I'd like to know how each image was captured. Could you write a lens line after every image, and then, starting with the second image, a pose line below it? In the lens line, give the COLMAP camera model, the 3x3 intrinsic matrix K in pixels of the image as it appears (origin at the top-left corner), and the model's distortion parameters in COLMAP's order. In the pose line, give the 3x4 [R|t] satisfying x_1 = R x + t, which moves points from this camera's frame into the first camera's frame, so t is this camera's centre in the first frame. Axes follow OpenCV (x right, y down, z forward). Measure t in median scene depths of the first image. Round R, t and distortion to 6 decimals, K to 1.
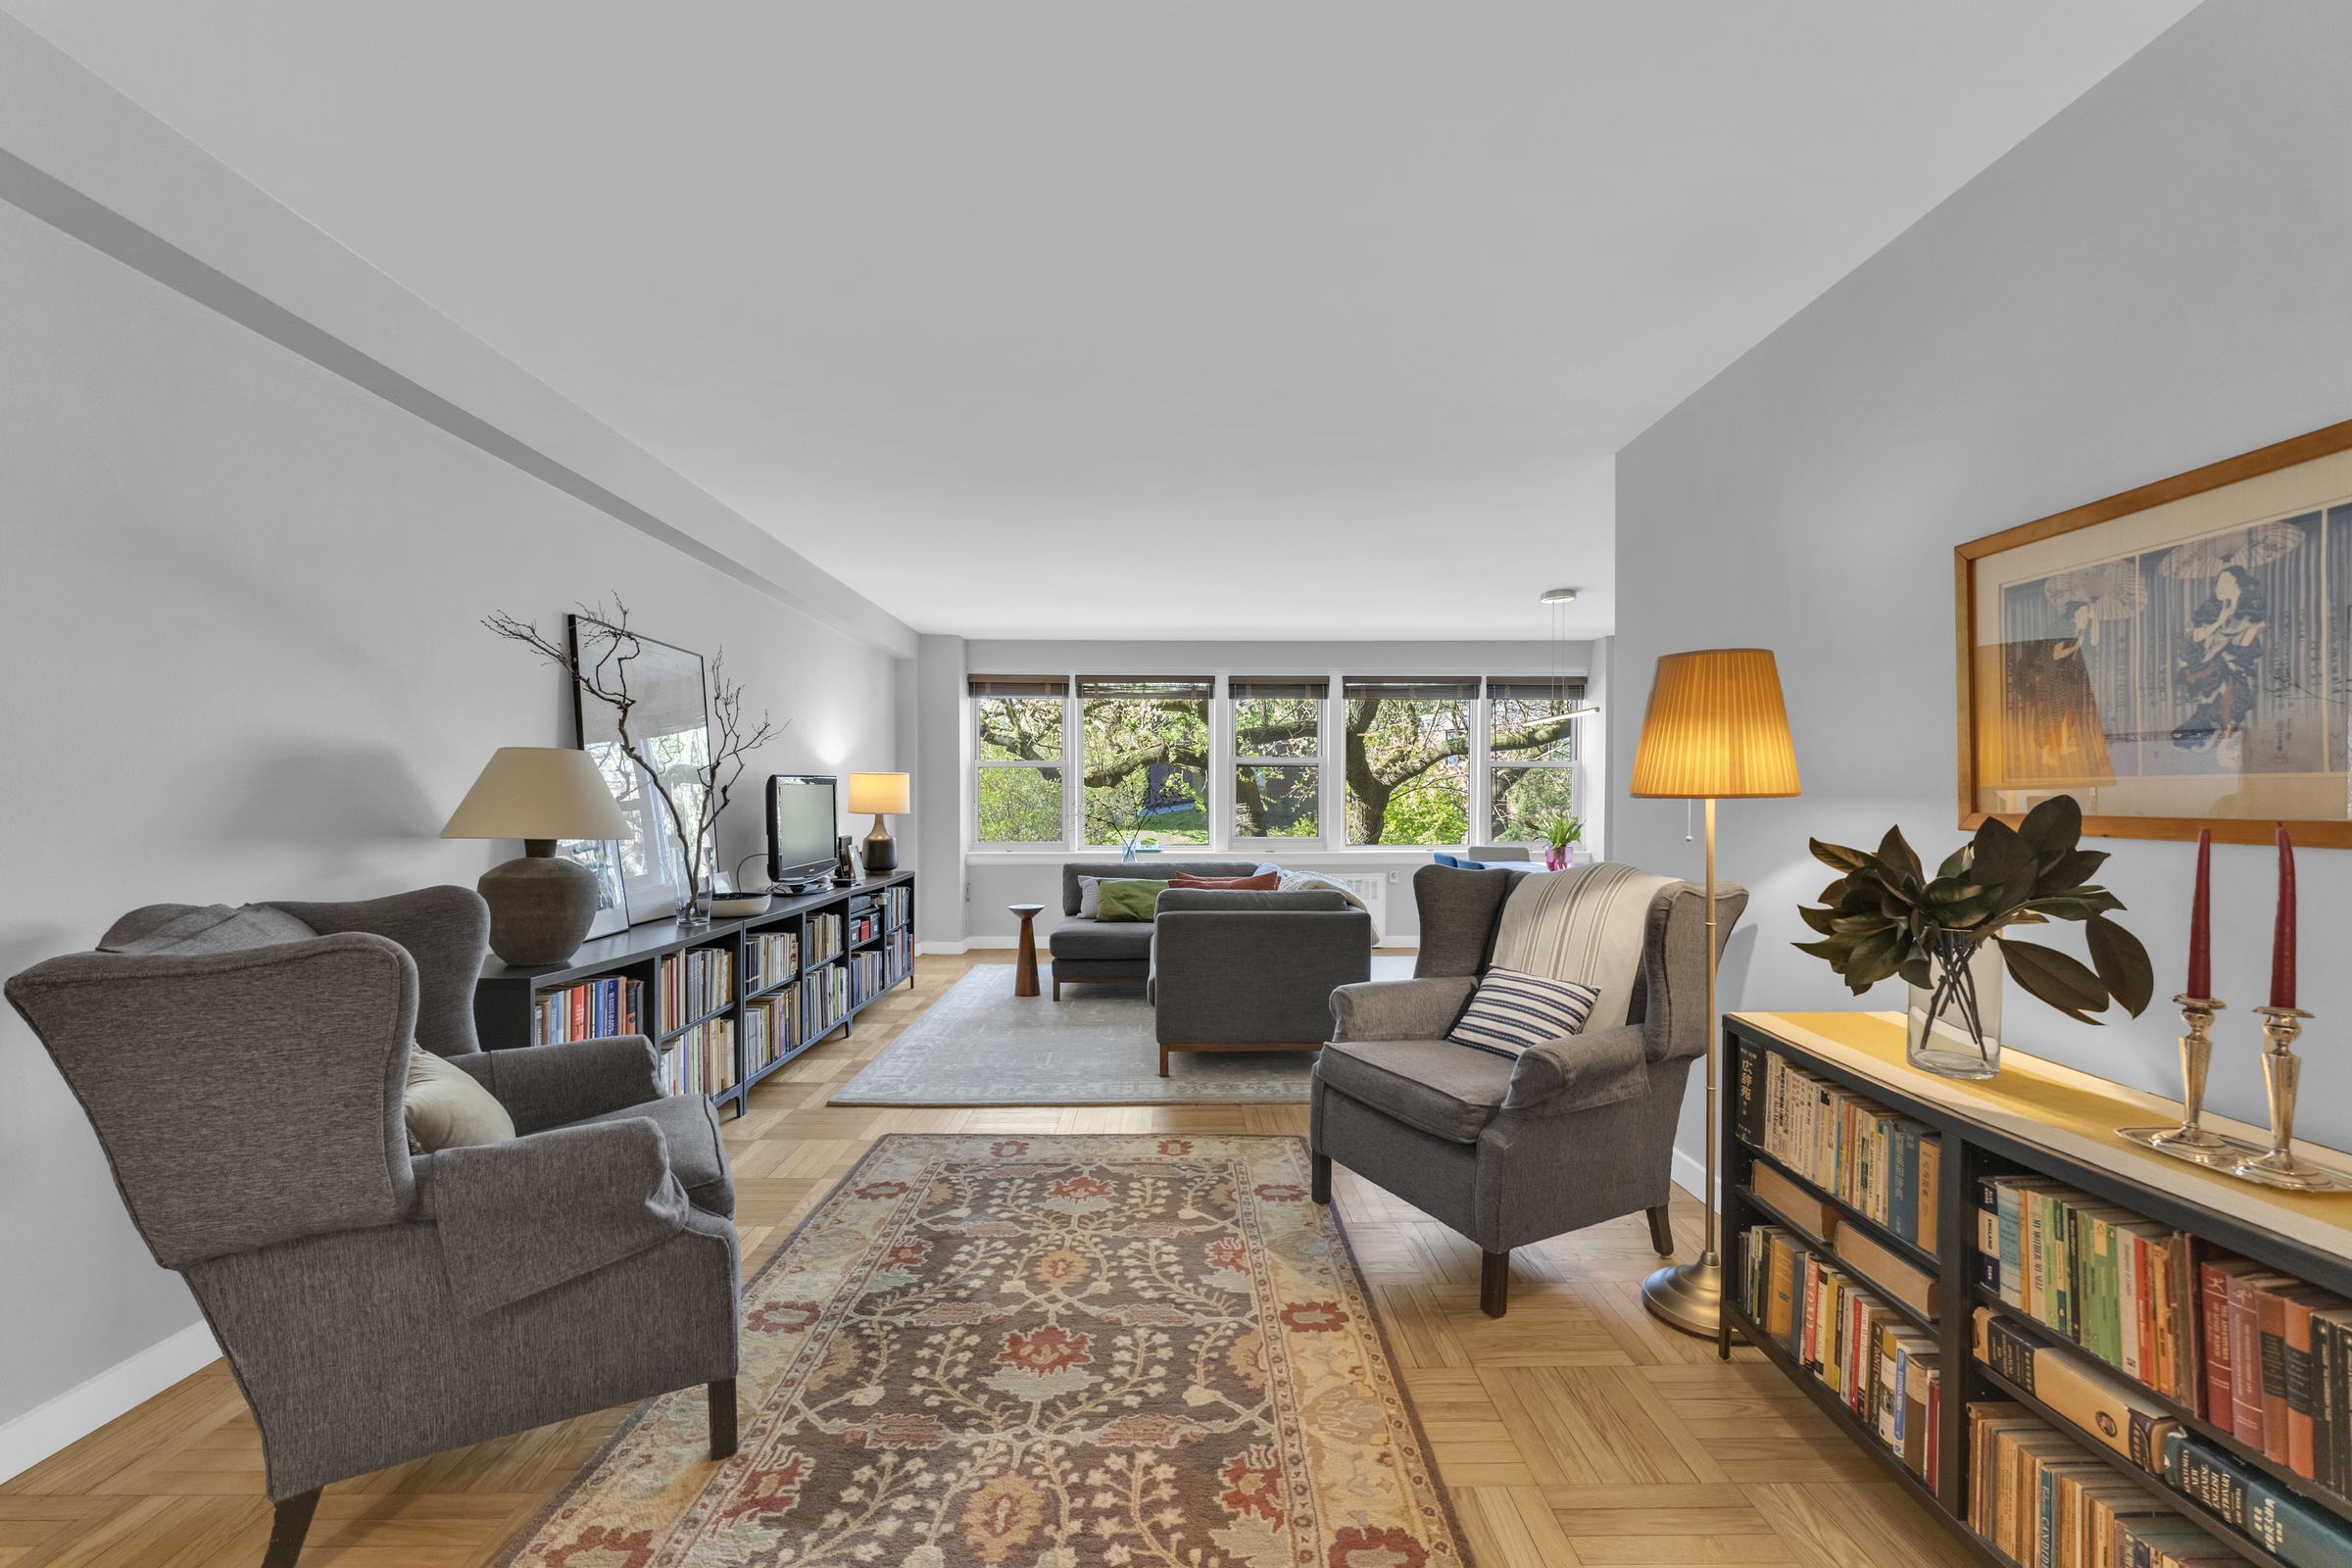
lens RADIAL K [[967.0, 0, 1174.4], [0, 967.0, 810.6], [0, 0, 1]] dist [-0.000410, -0.000084]
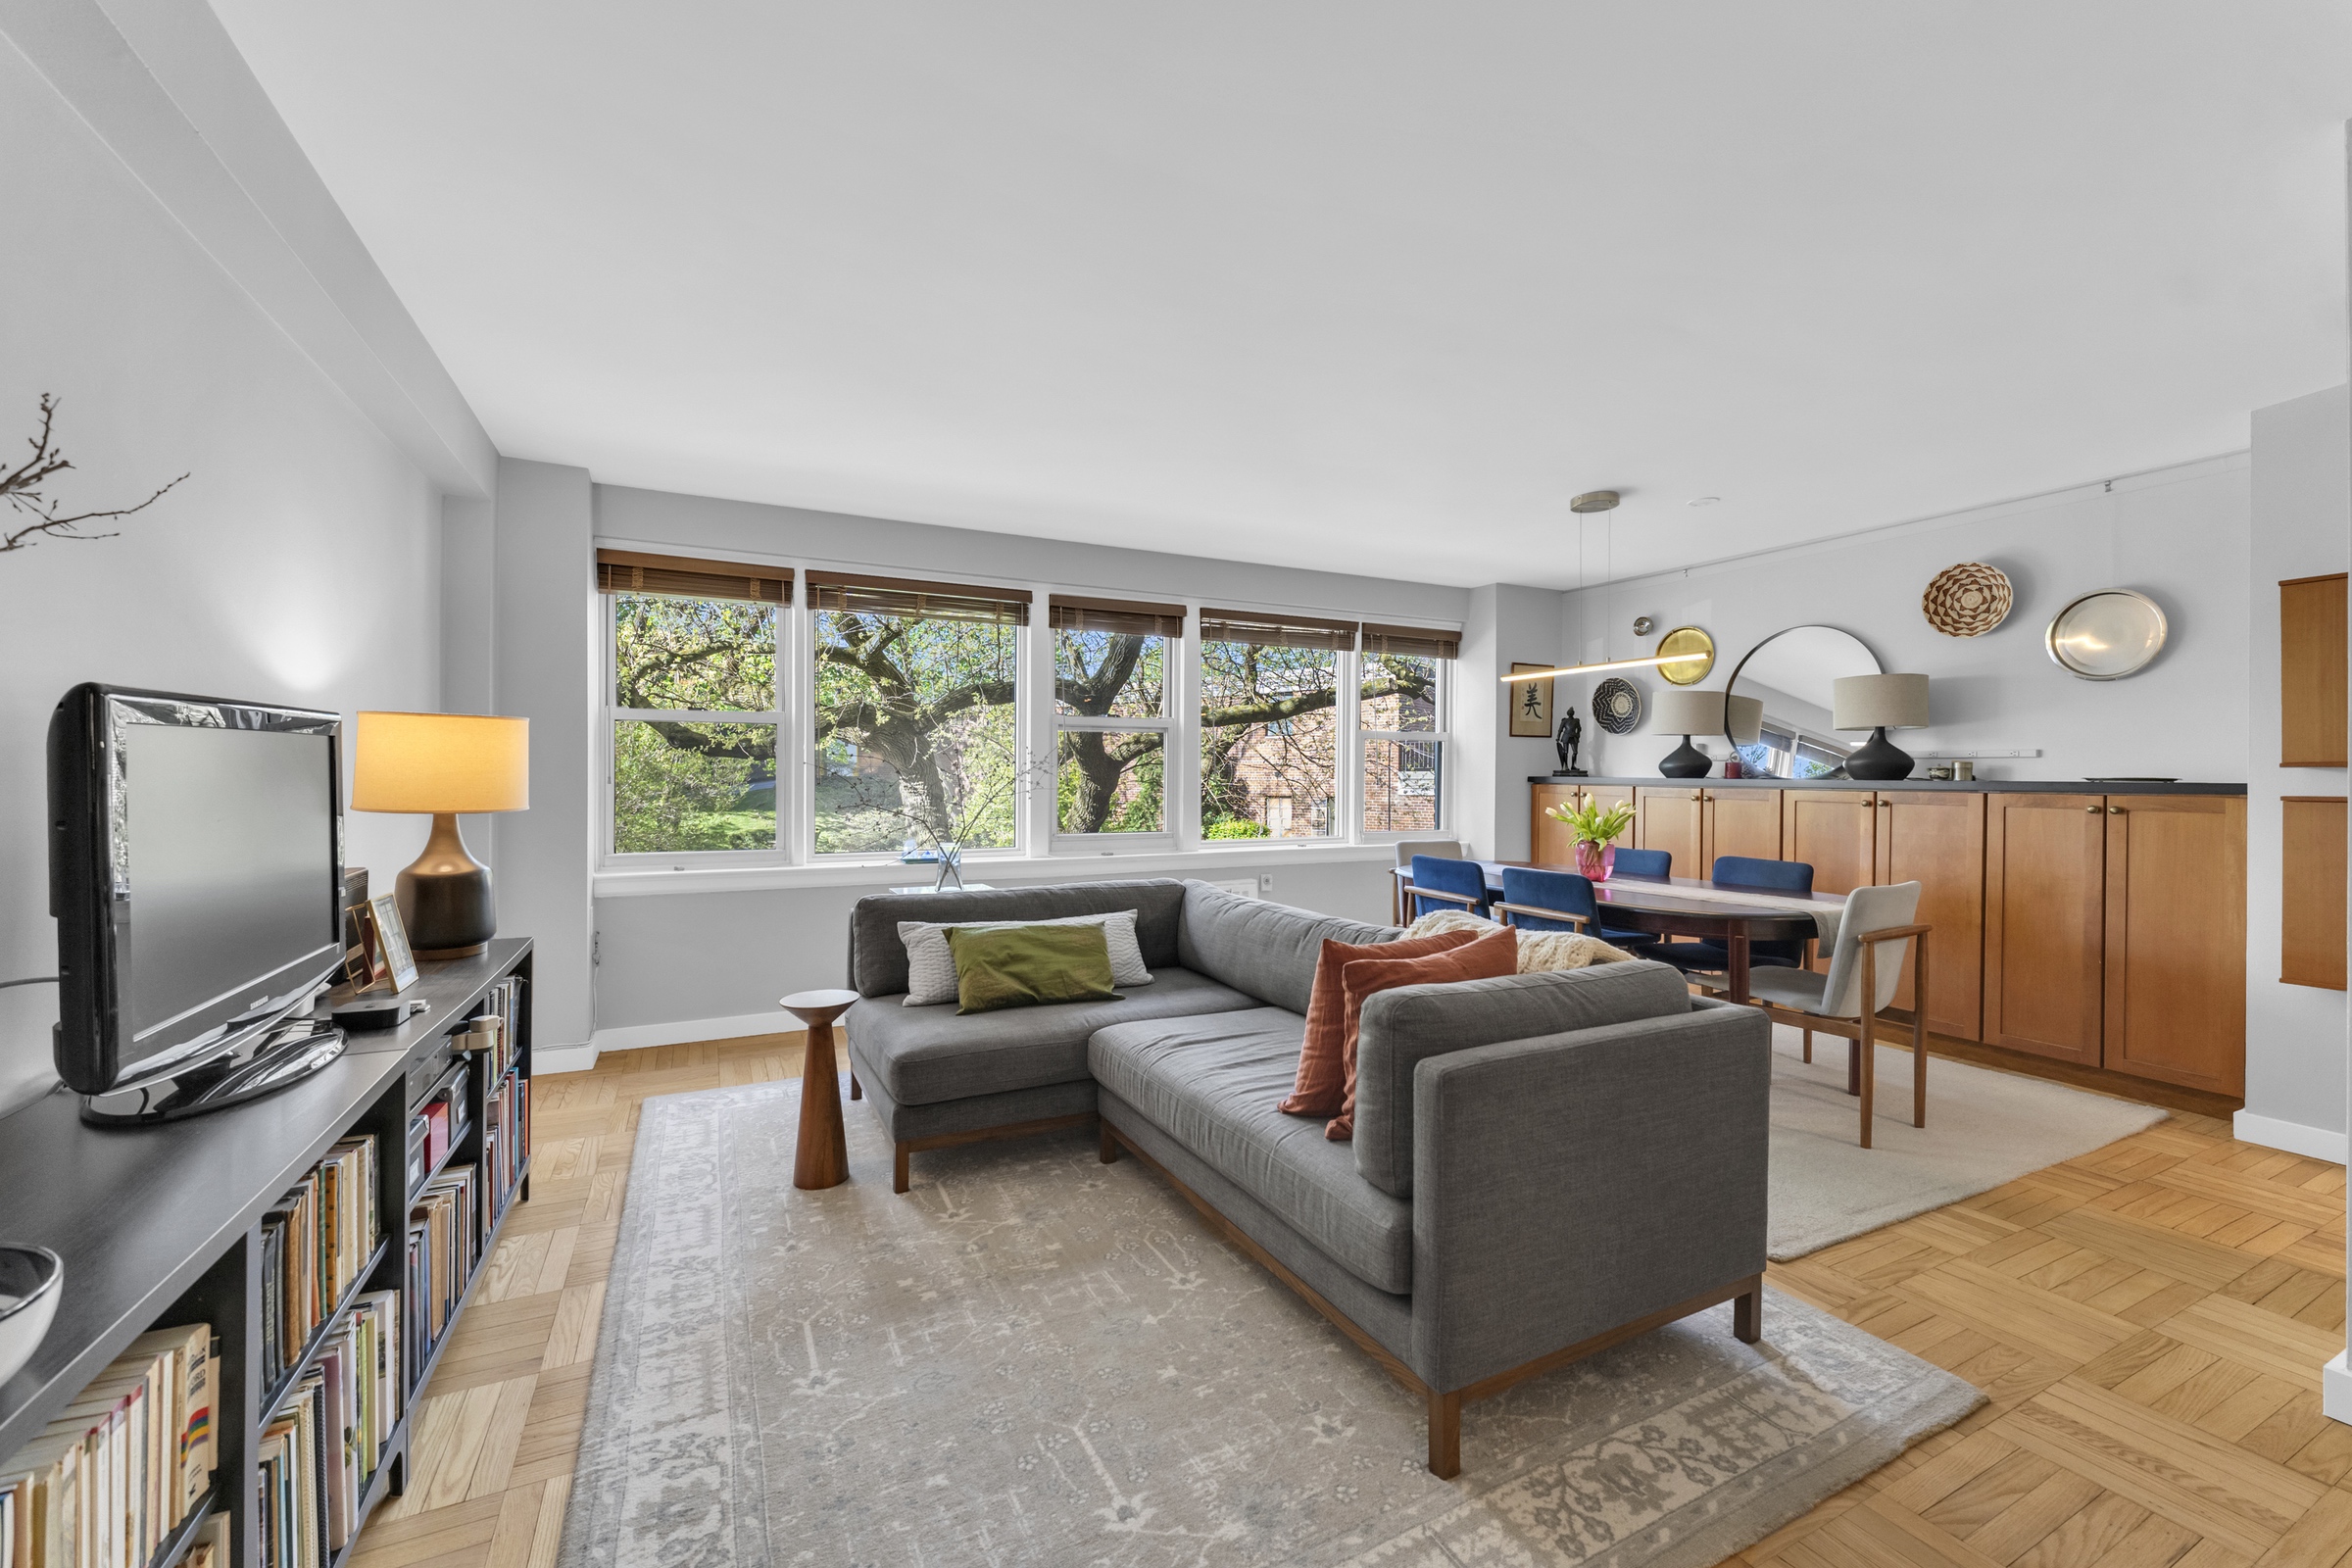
lens RADIAL K [[948.0, 0, 1180.5], [0, 948.0, 776.7], [0, 0, 1]] dist [0.000928, 0.000342]
pose [[0.896190, 0.002634, 0.443662, -0.648988], [0.002523, 0.999936, -0.011032, -0.020733], [-0.443663, 0.011006, 0.896126, 1.570286]]
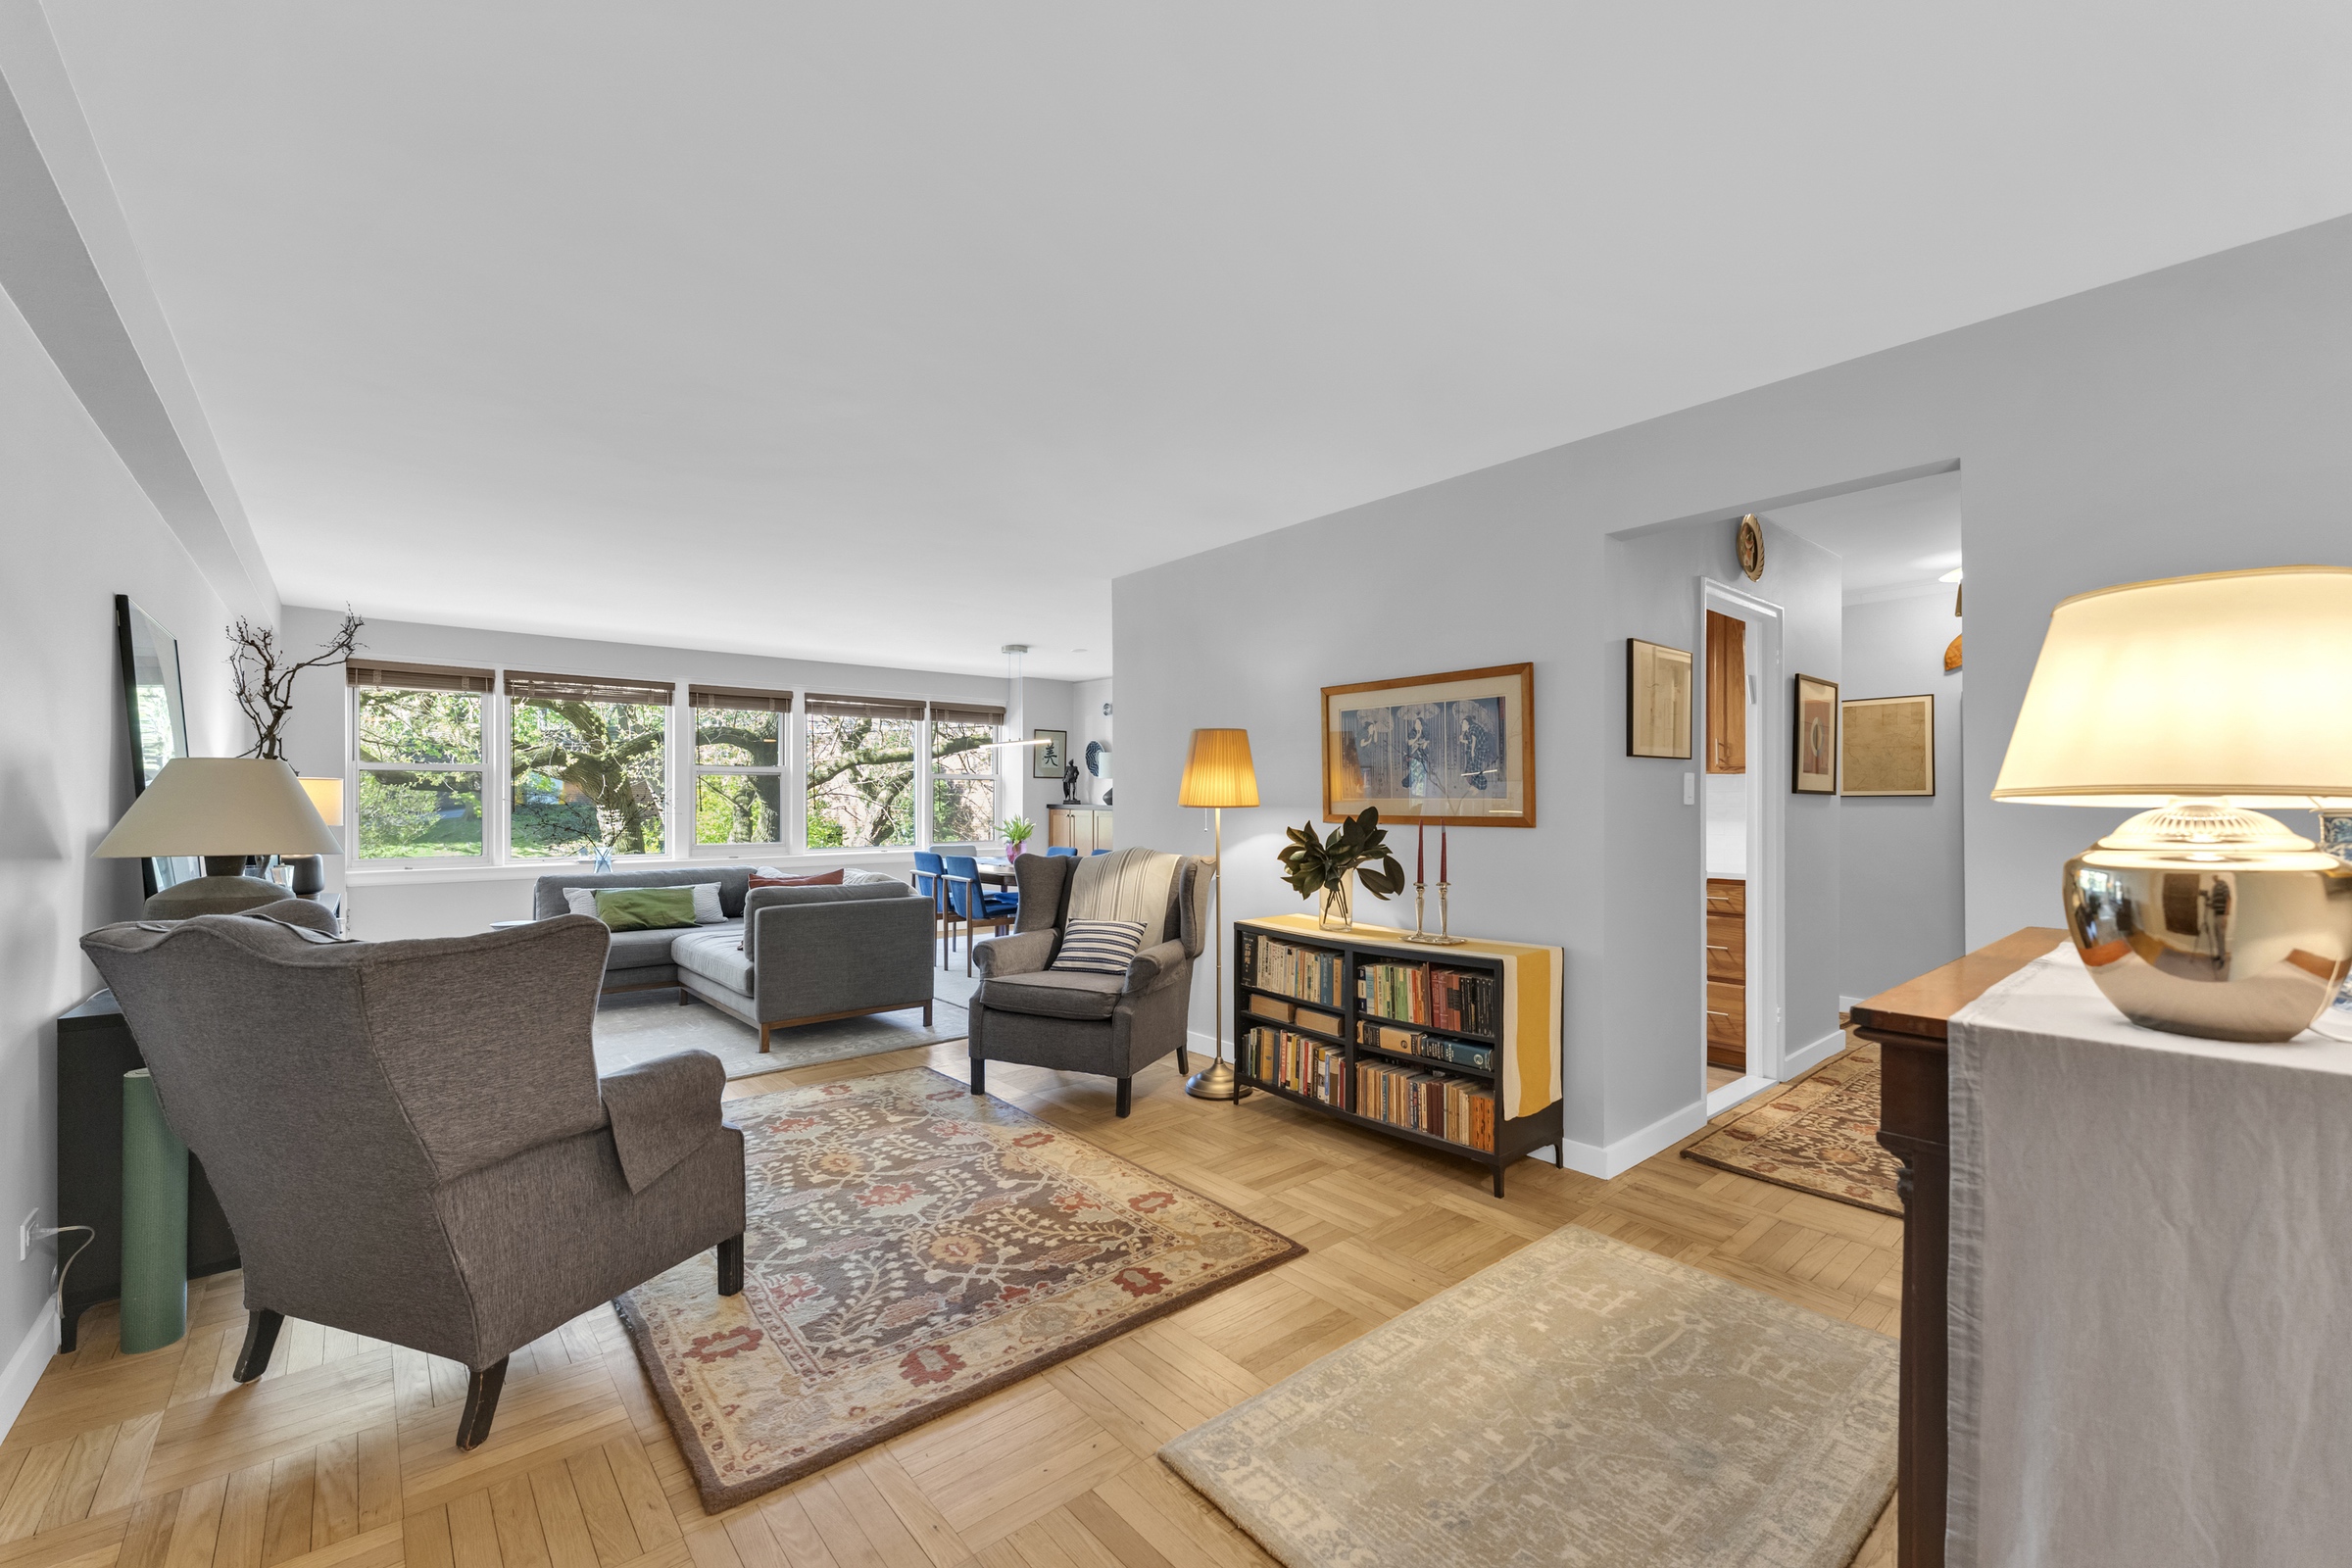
lens RADIAL K [[973.4, 0, 1201.0], [0, 973.4, 794.9], [0, 0, 1]] dist [-0.001175, -0.000374]
pose [[0.759752, 0.004140, 0.650200, -0.831861], [0.009381, 0.999806, -0.017328, -0.006244], [-0.650145, 0.019265, 0.759566, -0.471950]]
